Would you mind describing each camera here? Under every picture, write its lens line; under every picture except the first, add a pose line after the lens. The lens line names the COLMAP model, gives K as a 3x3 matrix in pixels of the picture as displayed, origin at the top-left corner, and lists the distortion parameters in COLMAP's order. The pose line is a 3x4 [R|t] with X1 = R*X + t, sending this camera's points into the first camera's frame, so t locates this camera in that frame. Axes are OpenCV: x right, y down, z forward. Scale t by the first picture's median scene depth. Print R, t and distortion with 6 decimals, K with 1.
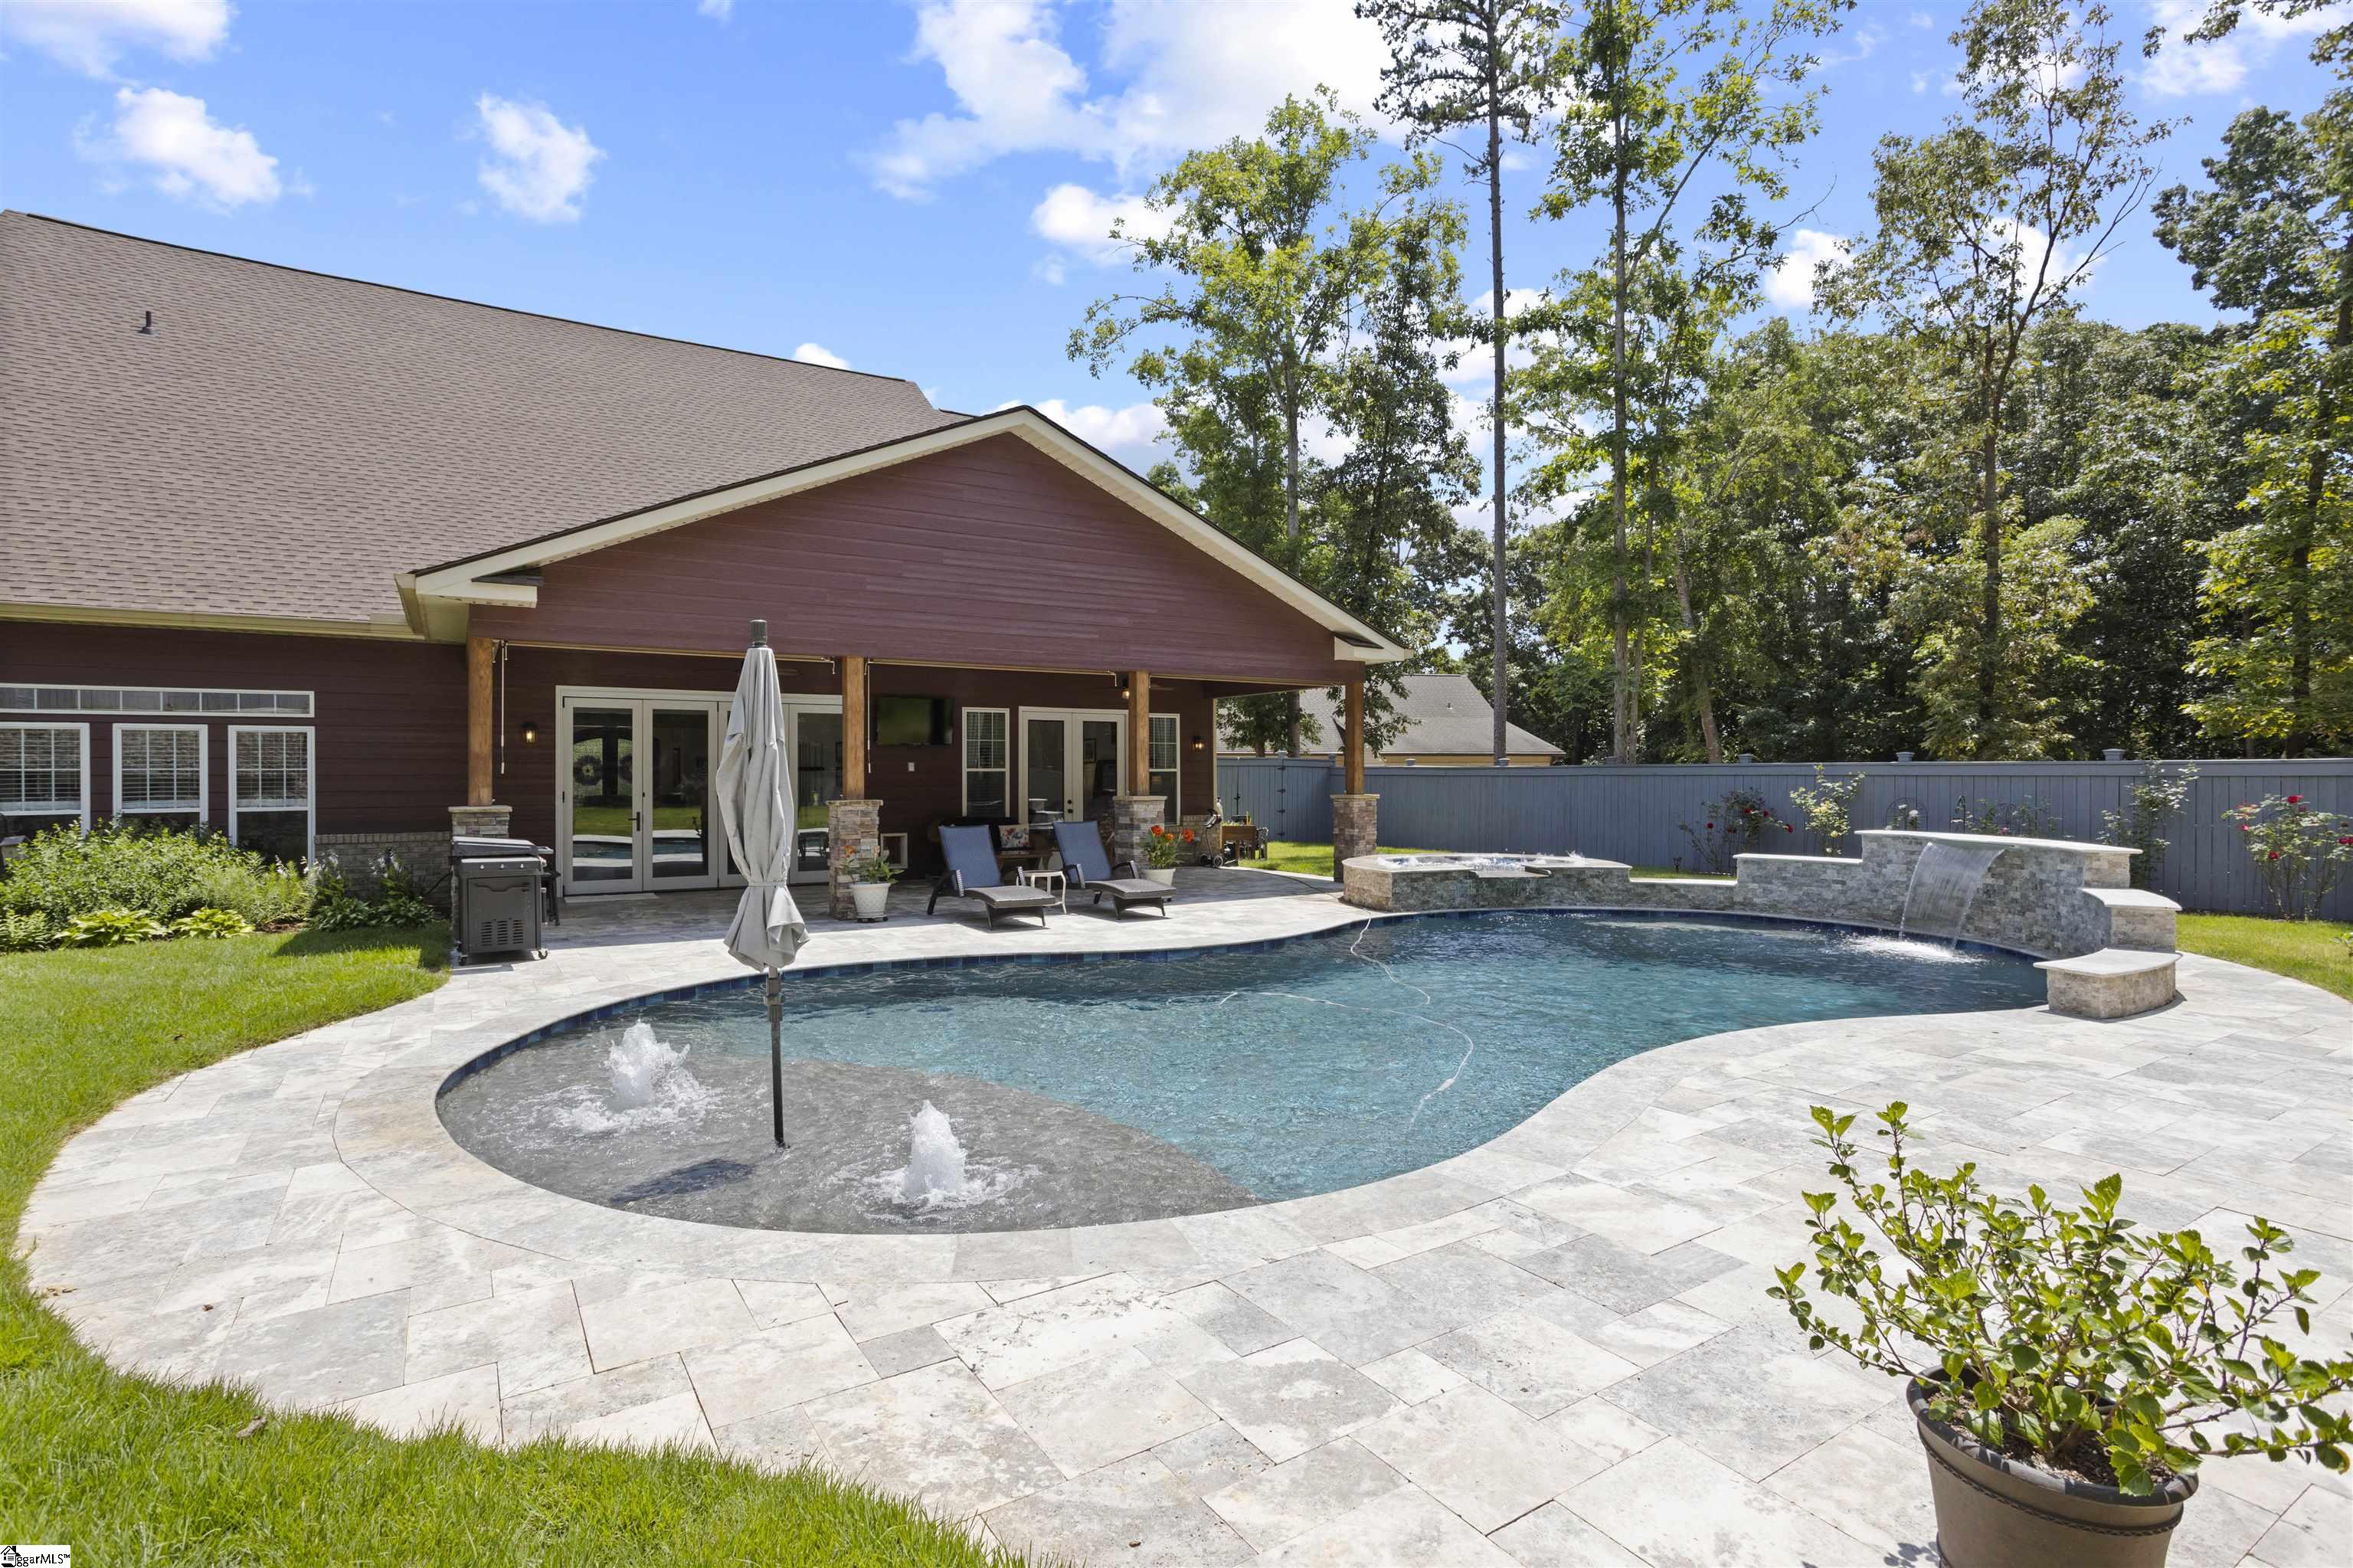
lens RADIAL K [[1134.5, 0, 1176.6], [0, 1134.5, 781.0], [0, 0, 1]] dist [-0.002407, -0.000122]
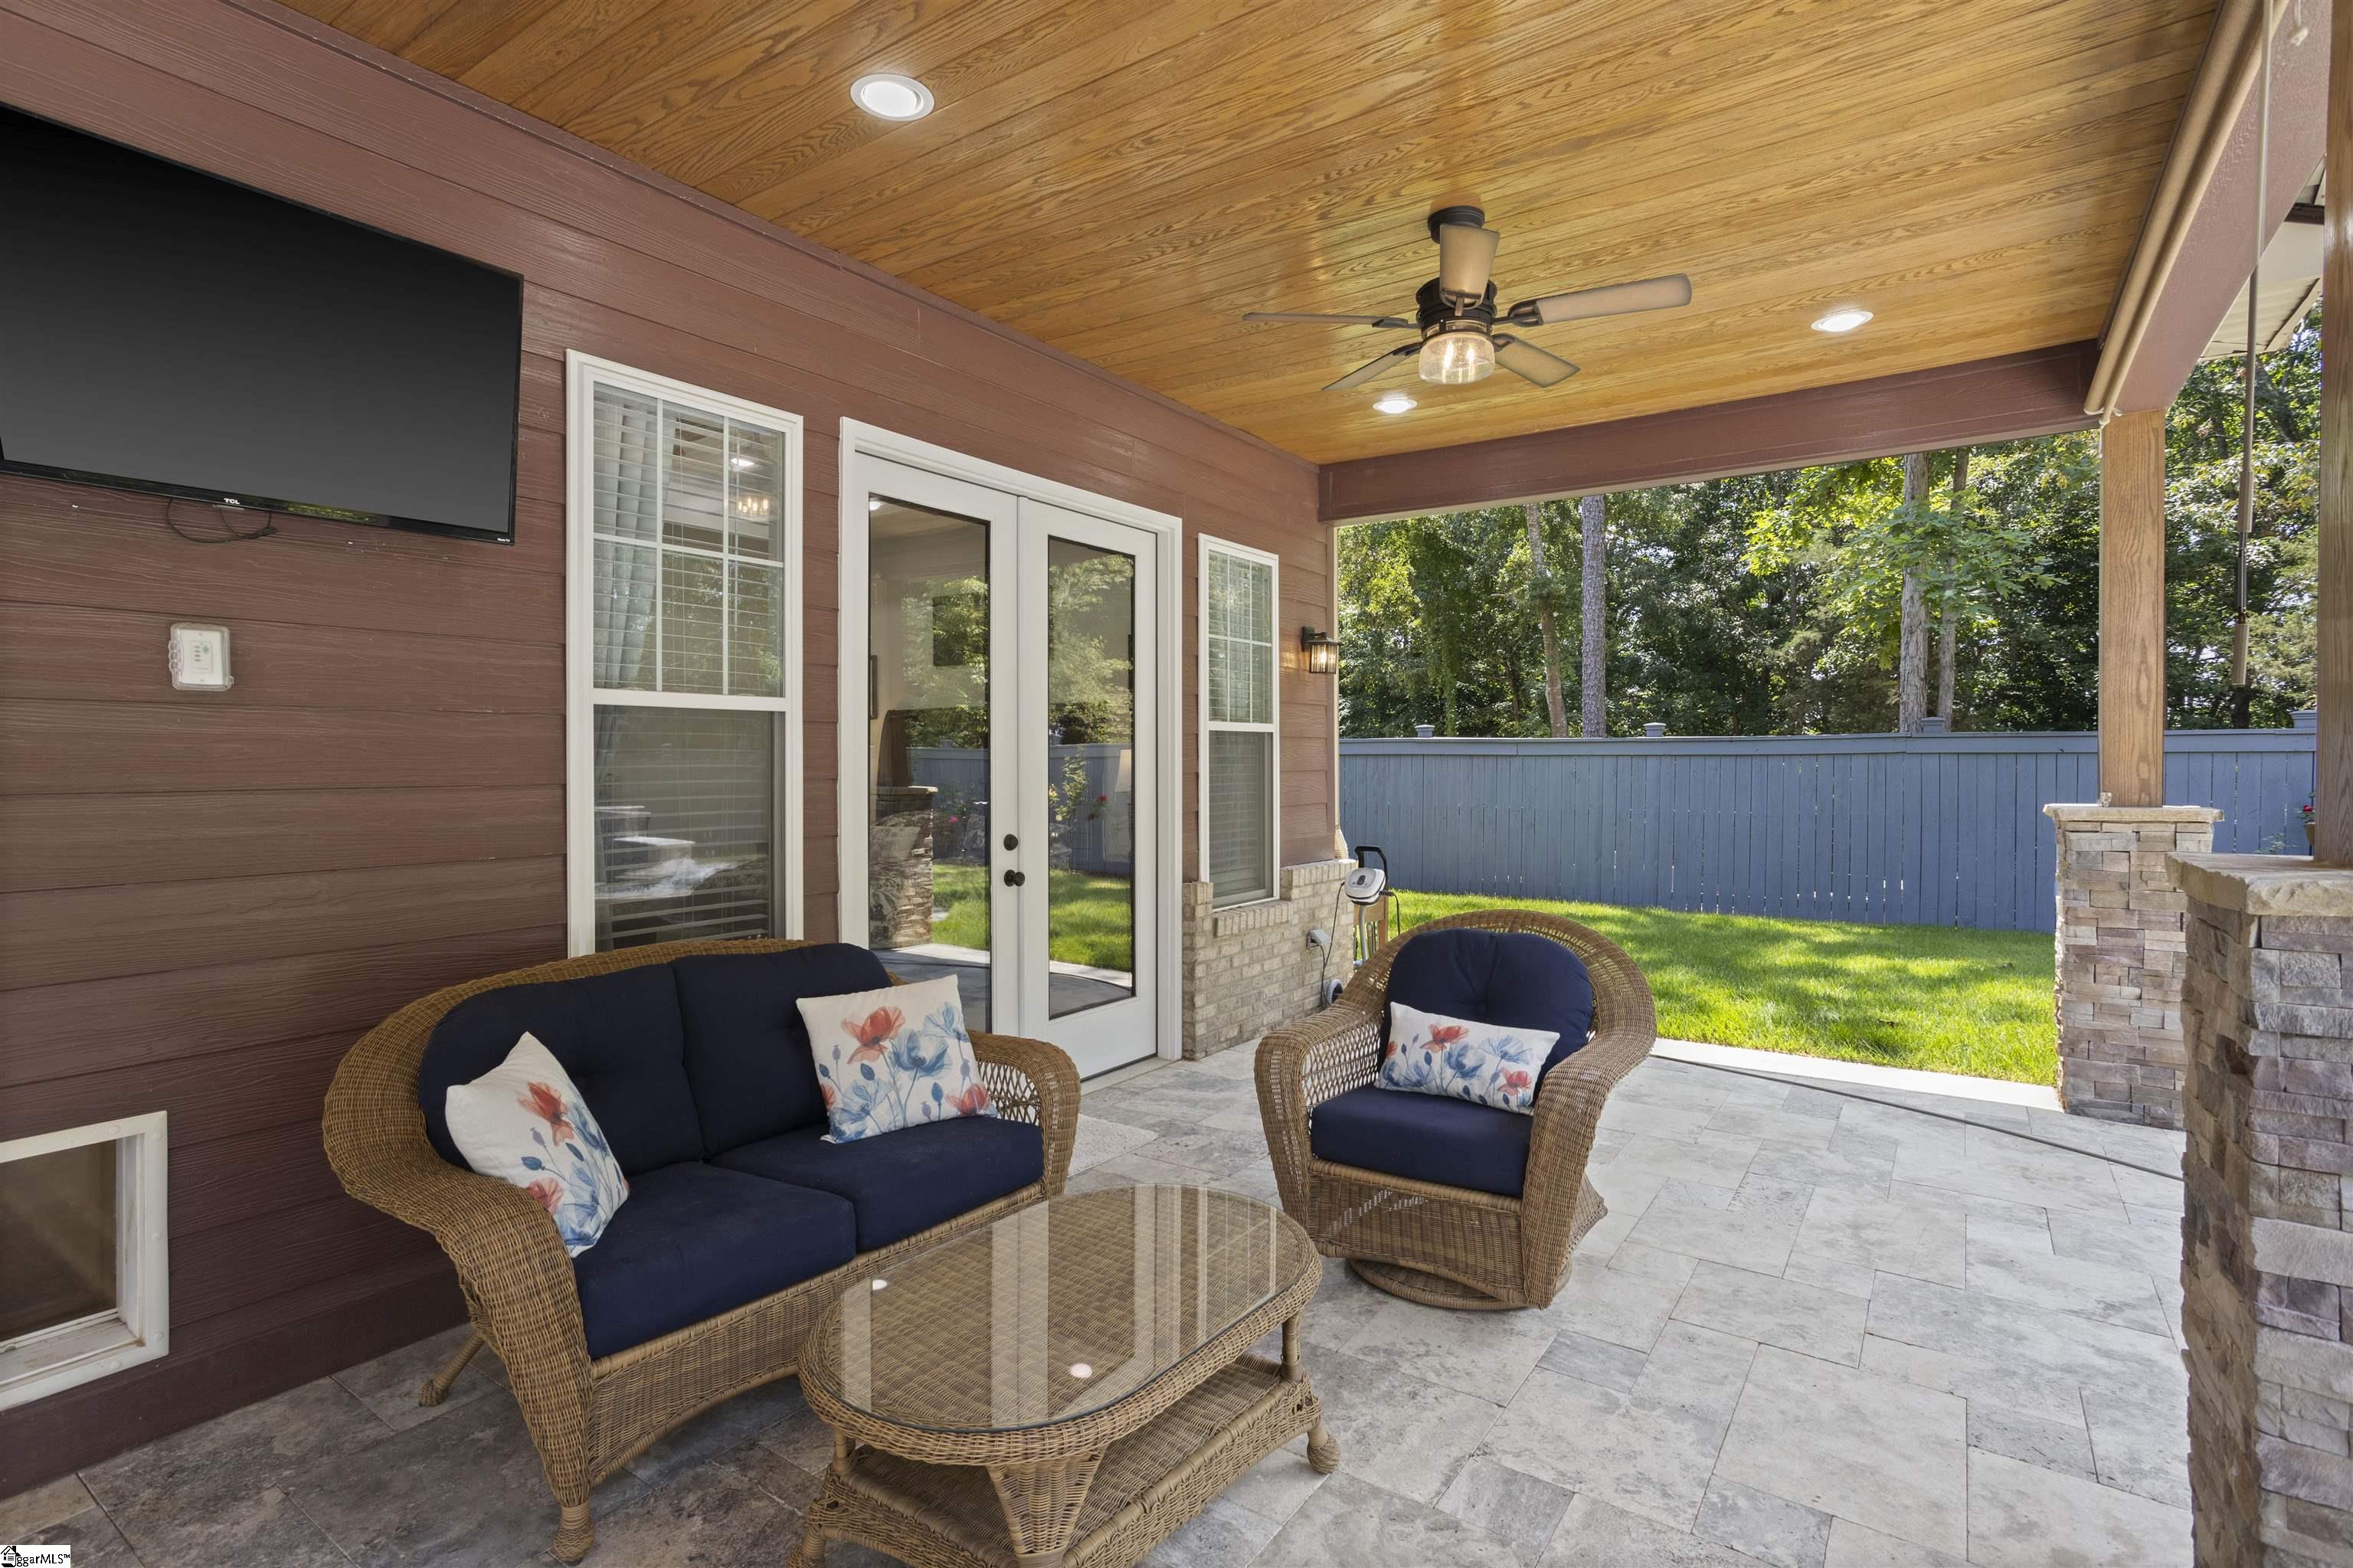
lens RADIAL K [[1134.5, 0, 1177.9], [0, 1134.5, 775.5], [0, 0, 1]] dist [-0.002407, -0.000122]
pose [[0.922210, -0.004199, 0.386666, -0.165087], [0.003043, 0.999989, 0.003601, 0.002853], [-0.386676, -0.002144, 0.922213, 0.776837]]
